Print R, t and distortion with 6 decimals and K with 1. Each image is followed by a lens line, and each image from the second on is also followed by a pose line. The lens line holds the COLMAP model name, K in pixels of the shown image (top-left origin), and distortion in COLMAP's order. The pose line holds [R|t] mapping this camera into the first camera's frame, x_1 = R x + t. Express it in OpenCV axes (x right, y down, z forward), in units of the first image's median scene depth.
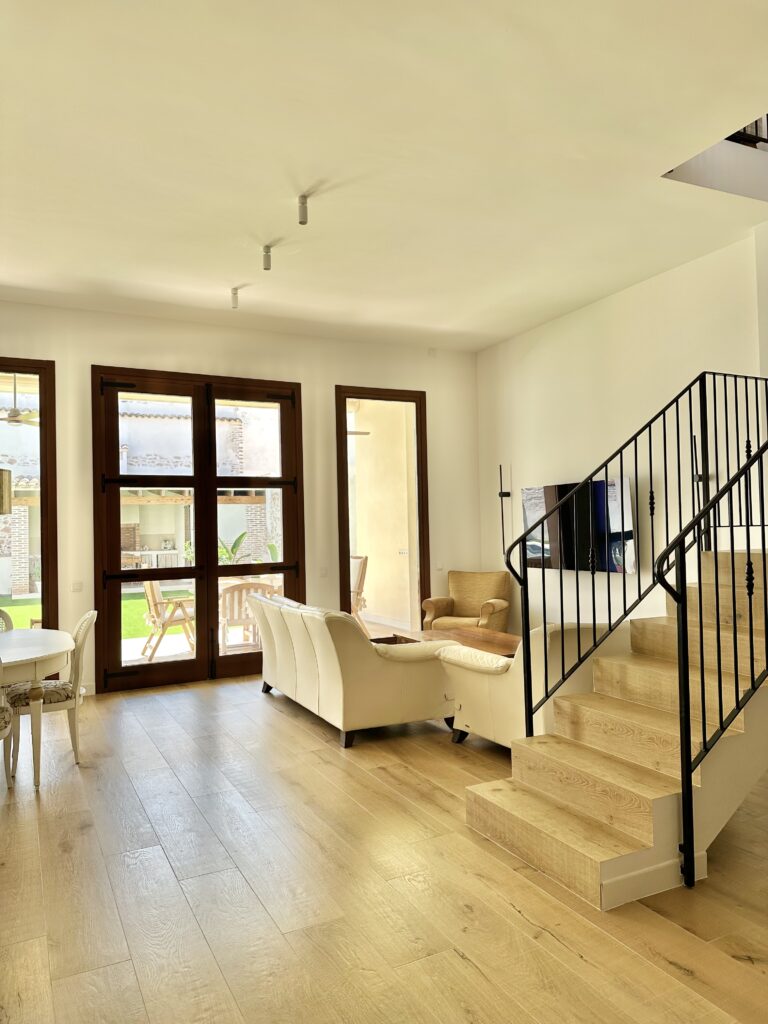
lens RADIAL K [[715.4, 0, 384.0], [0, 715.4, 512.0], [0, 0, 1]] dist [0.131944, -0.184283]
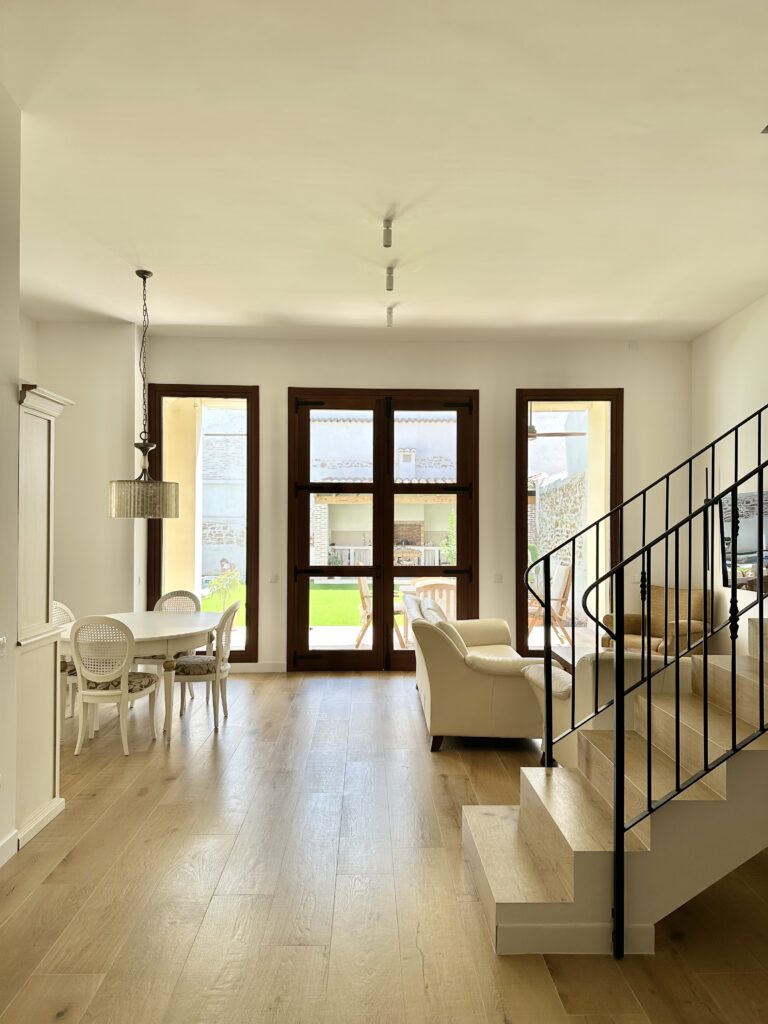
lens RADIAL K [[717.4, 0, 388.9], [0, 717.4, 520.1], [0, 0, 1]] dist [0.147346, -0.207180]
pose [[0.903491, 0.021590, -0.428062, 0.223699], [-0.014971, 0.999711, 0.018823, -0.014434], [0.428345, -0.010598, 0.903553, 0.030741]]
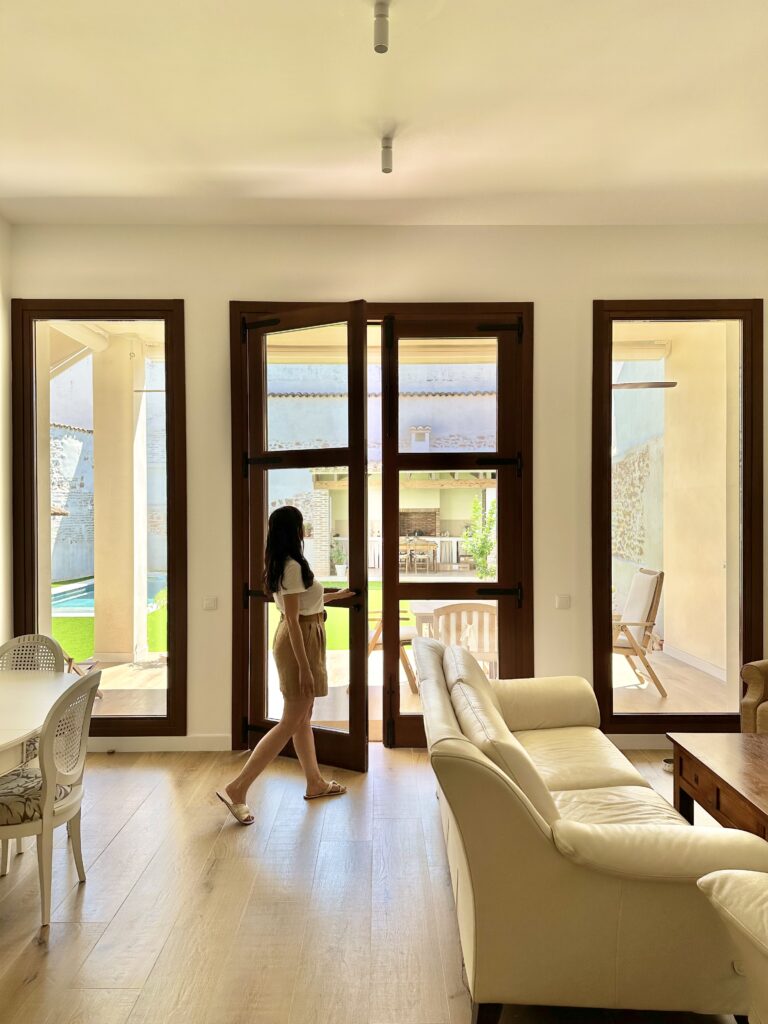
lens RADIAL K [[715.4, 0, 384.0], [0, 715.4, 512.0], [0, 0, 1]] dist [0.131944, -0.184283]
pose [[0.892056, 0.020267, -0.451470, 0.063921], [-0.009104, 0.999597, 0.026885, -0.011344], [0.451833, -0.019873, 0.891881, 0.394689]]
